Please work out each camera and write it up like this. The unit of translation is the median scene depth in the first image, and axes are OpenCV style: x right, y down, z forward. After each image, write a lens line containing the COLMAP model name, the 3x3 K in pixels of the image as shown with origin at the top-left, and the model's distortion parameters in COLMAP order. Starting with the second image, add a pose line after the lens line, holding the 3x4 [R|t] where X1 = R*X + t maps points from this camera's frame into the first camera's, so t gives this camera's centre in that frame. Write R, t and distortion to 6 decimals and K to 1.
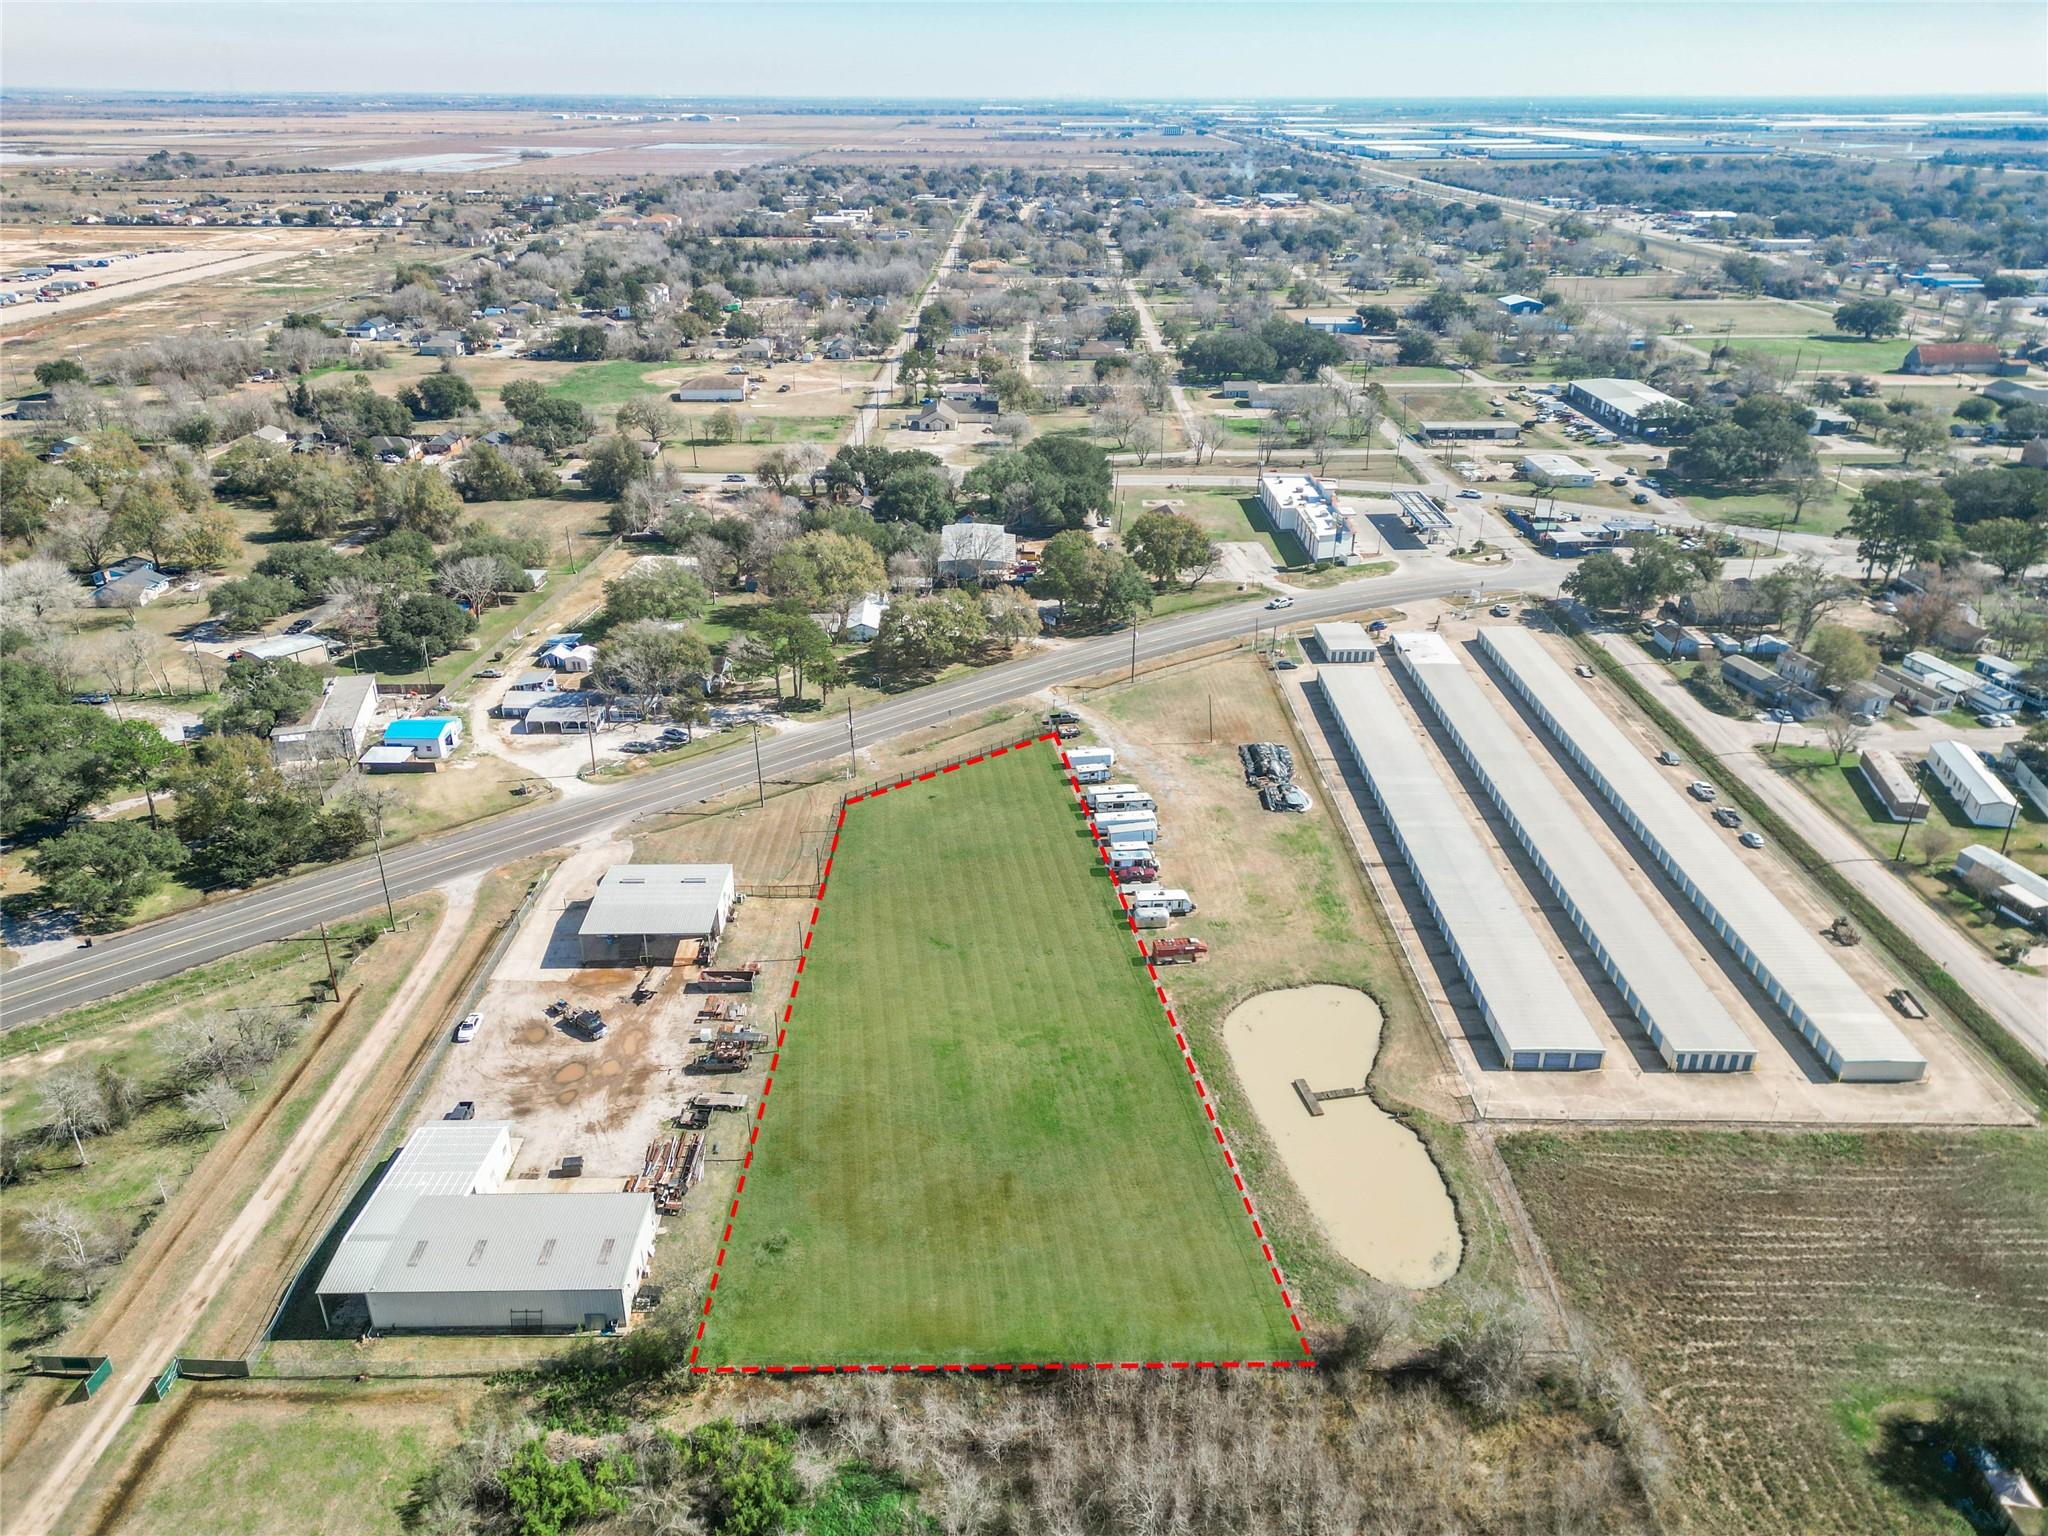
lens RADIAL K [[1413.0, 0, 1018.5], [0, 1413.0, 769.1], [0, 0, 1]] dist [0.089226, -0.087131]
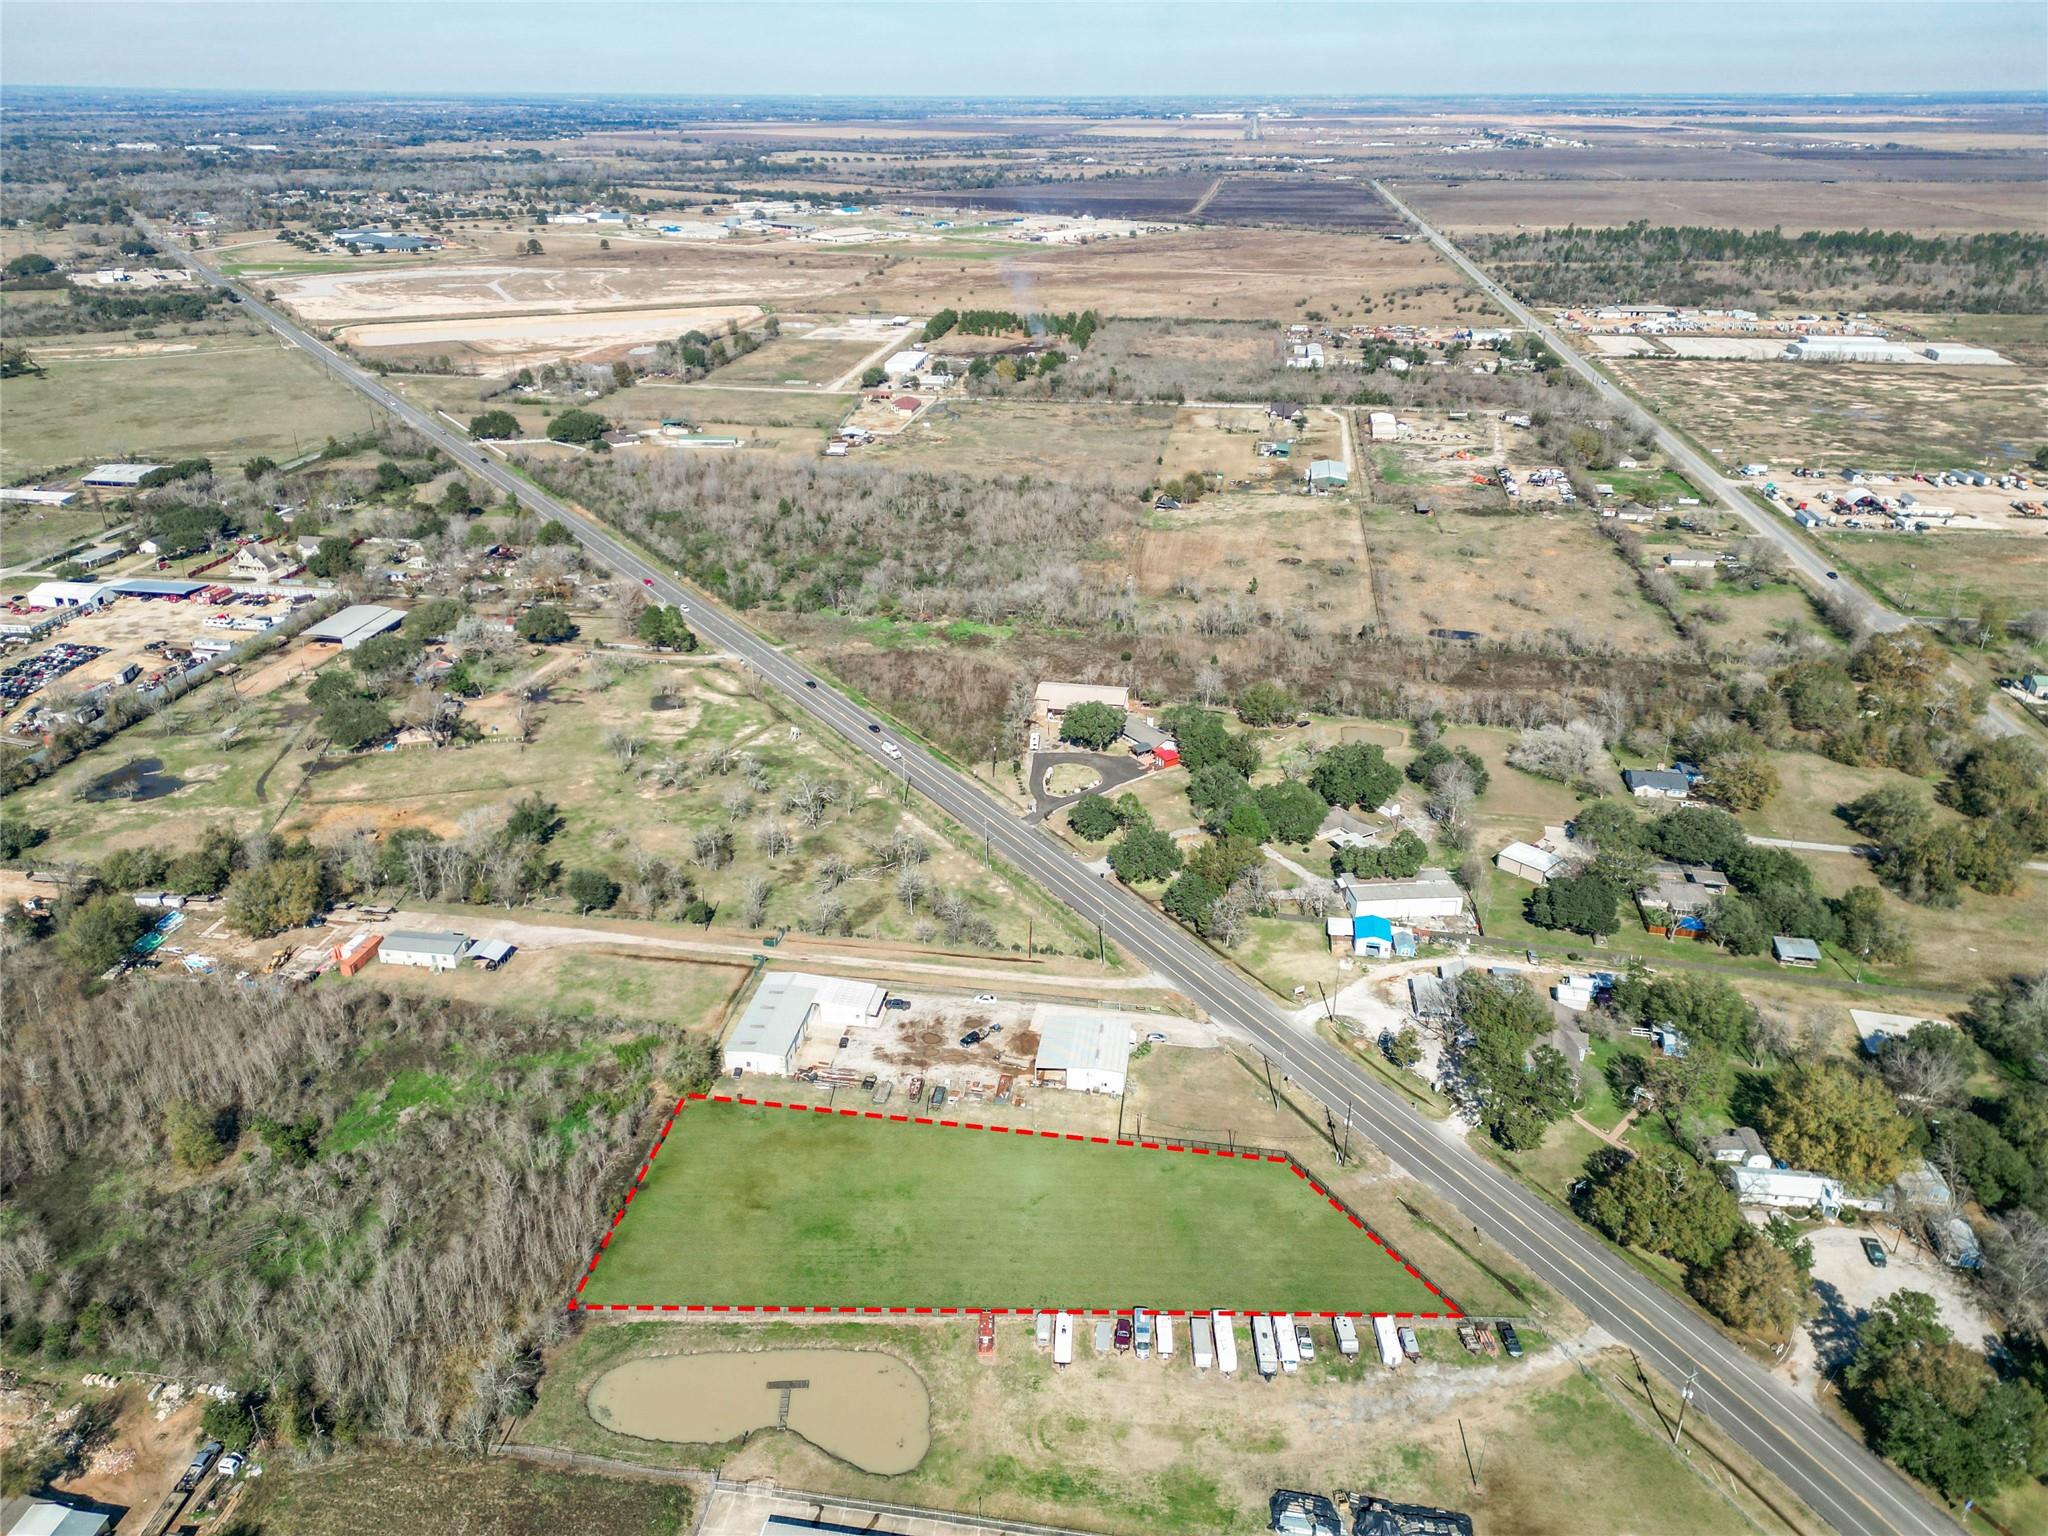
lens RADIAL K [[1413.0, 0, 1018.5], [0, 1413.0, 769.1], [0, 0, 1]] dist [0.089226, -0.087131]
pose [[-0.156927, 0.419237, -0.894212, 0.828485], [-0.421198, 0.790547, 0.444553, -0.662660], [0.893290, 0.446402, 0.052524, 0.655468]]
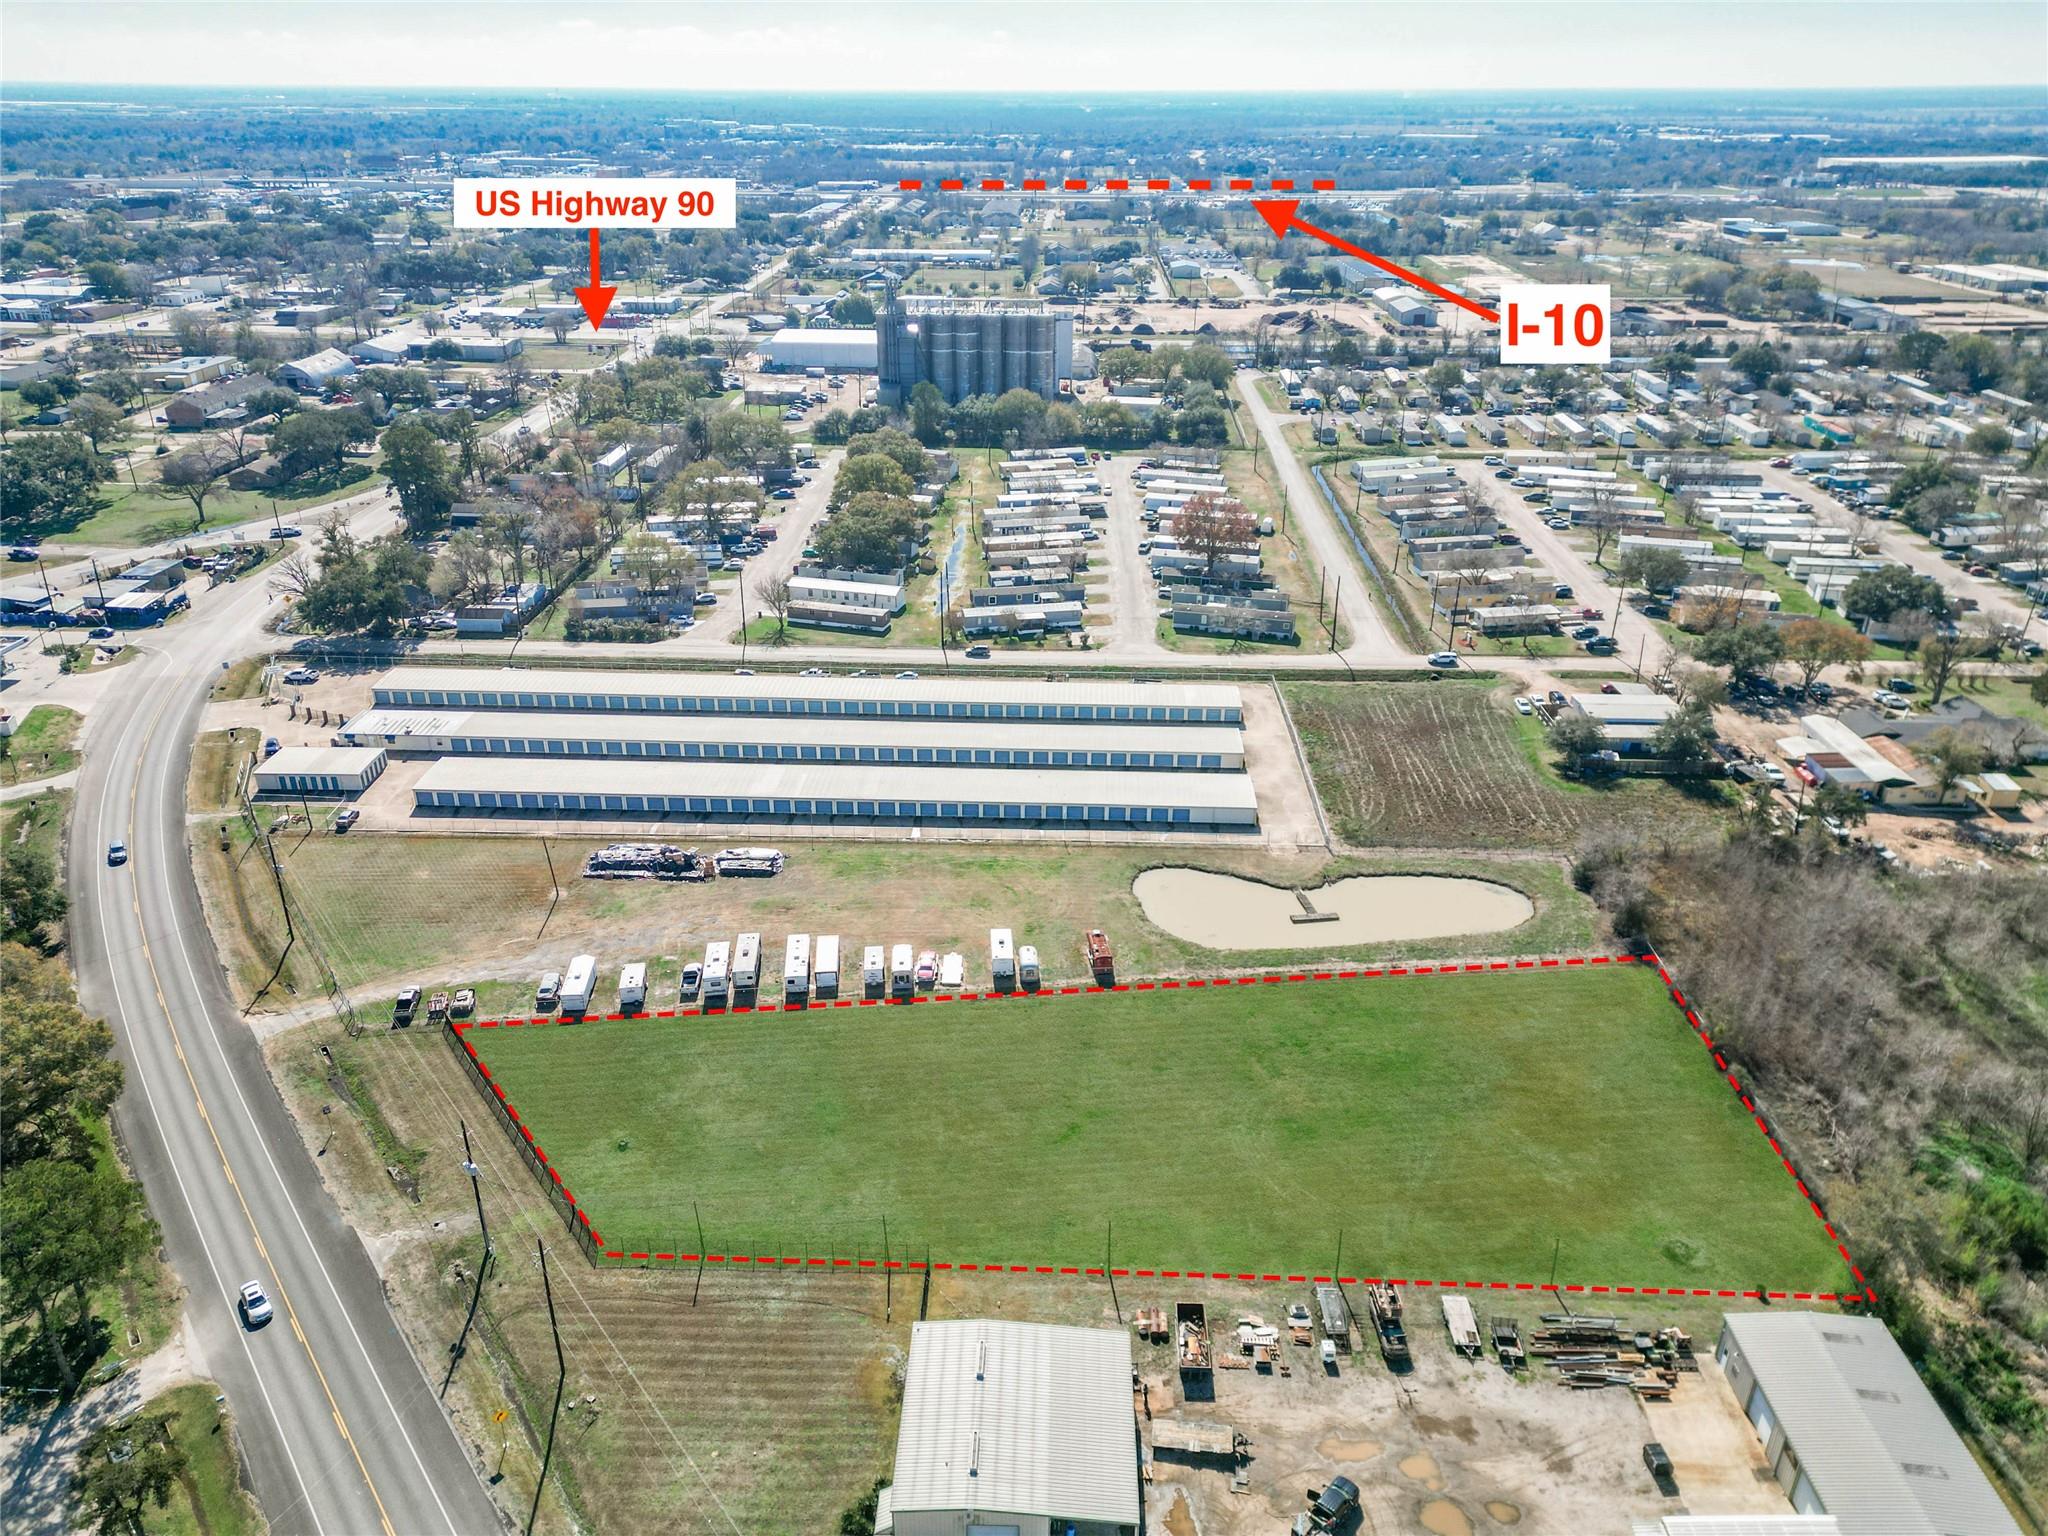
lens RADIAL K [[1413.0, 0, 1018.5], [0, 1413.0, 769.1], [0, 0, 1]] dist [0.089226, -0.087131]
pose [[0.039229, -0.434316, 0.899906, -0.575205], [0.426585, 0.821684, 0.377969, -0.293113], [-0.903596, 0.369059, 0.217506, 0.696449]]
